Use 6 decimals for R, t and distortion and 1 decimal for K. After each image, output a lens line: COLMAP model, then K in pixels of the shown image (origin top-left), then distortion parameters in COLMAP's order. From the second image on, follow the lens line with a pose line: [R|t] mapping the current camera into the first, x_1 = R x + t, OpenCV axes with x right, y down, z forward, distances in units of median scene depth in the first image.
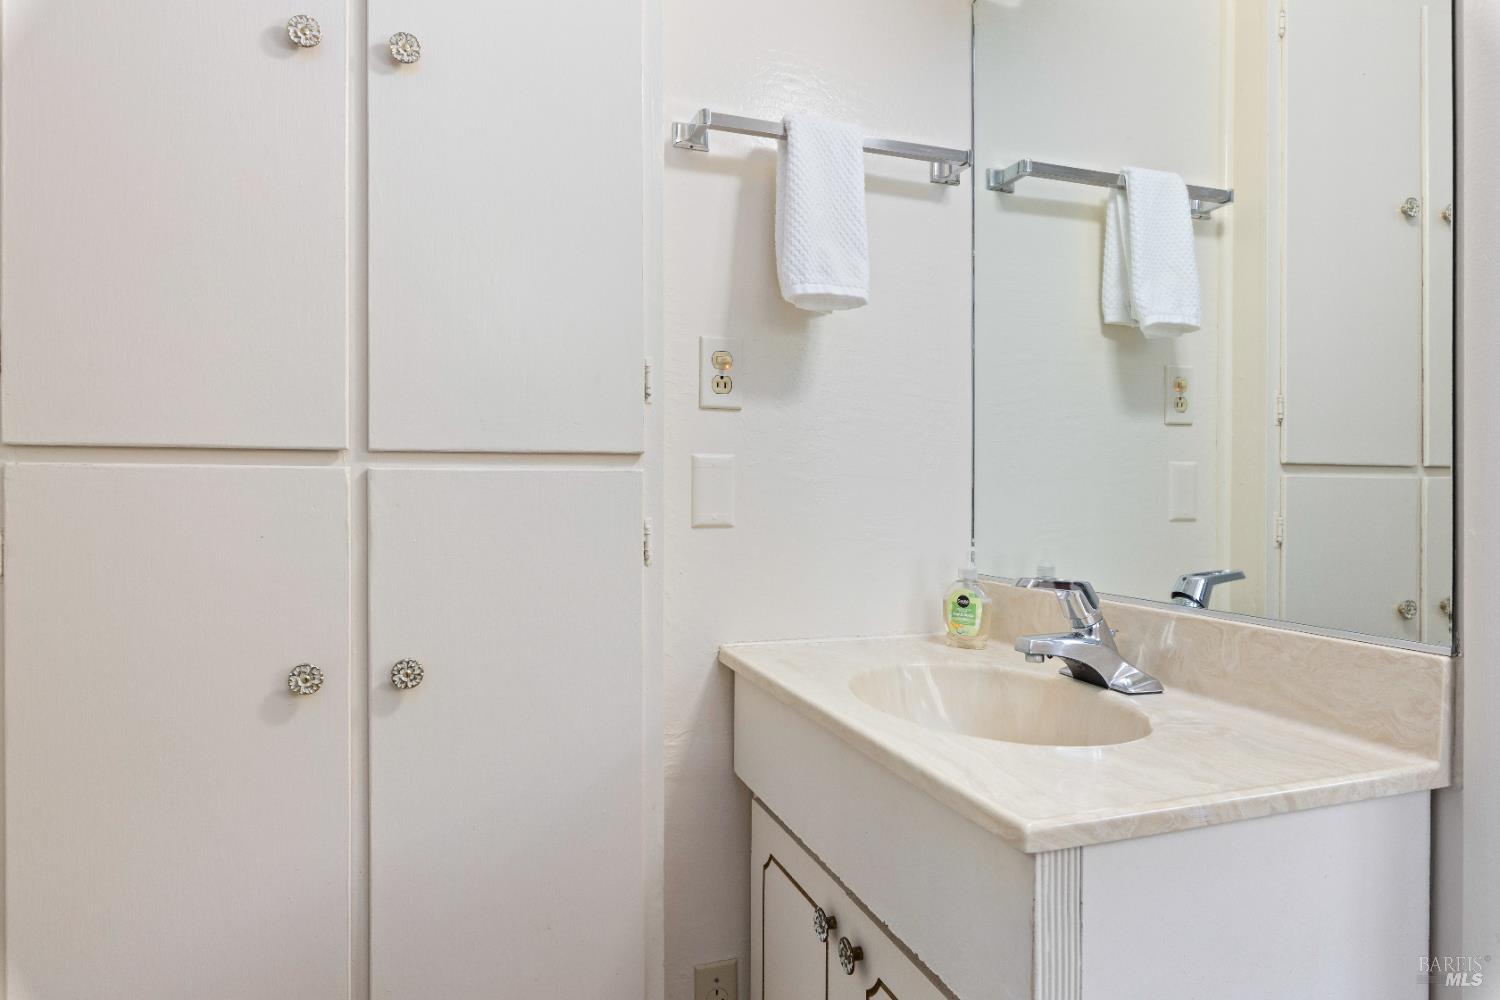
lens RADIAL K [[865.7, 0, 750.0], [0, 865.7, 500.0], [0, 0, 1]] dist [-0.001183, -0.000387]
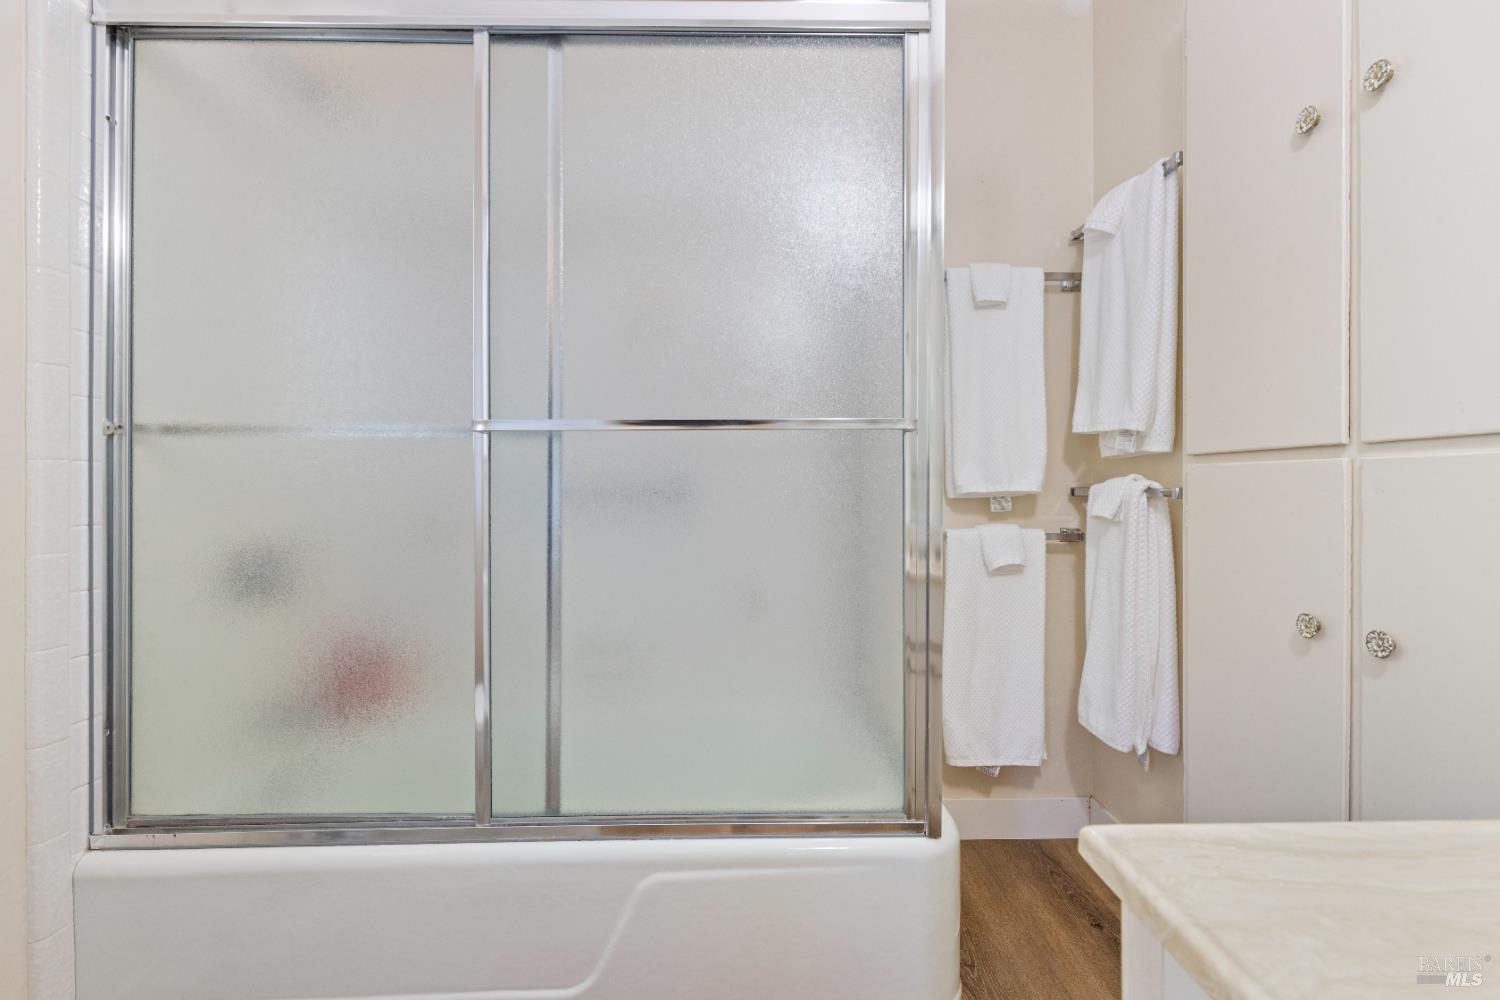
lens RADIAL K [[672.5, 0, 756.1], [0, 672.5, 490.3], [0, 0, 1]] dist [-0.000462, -0.000358]
pose [[-0.298094, 0.007716, -0.954505, 0.654097], [0.000411, 0.999968, 0.007955, -0.001574], [0.954536, 0.001979, -0.298088, 0.501045]]
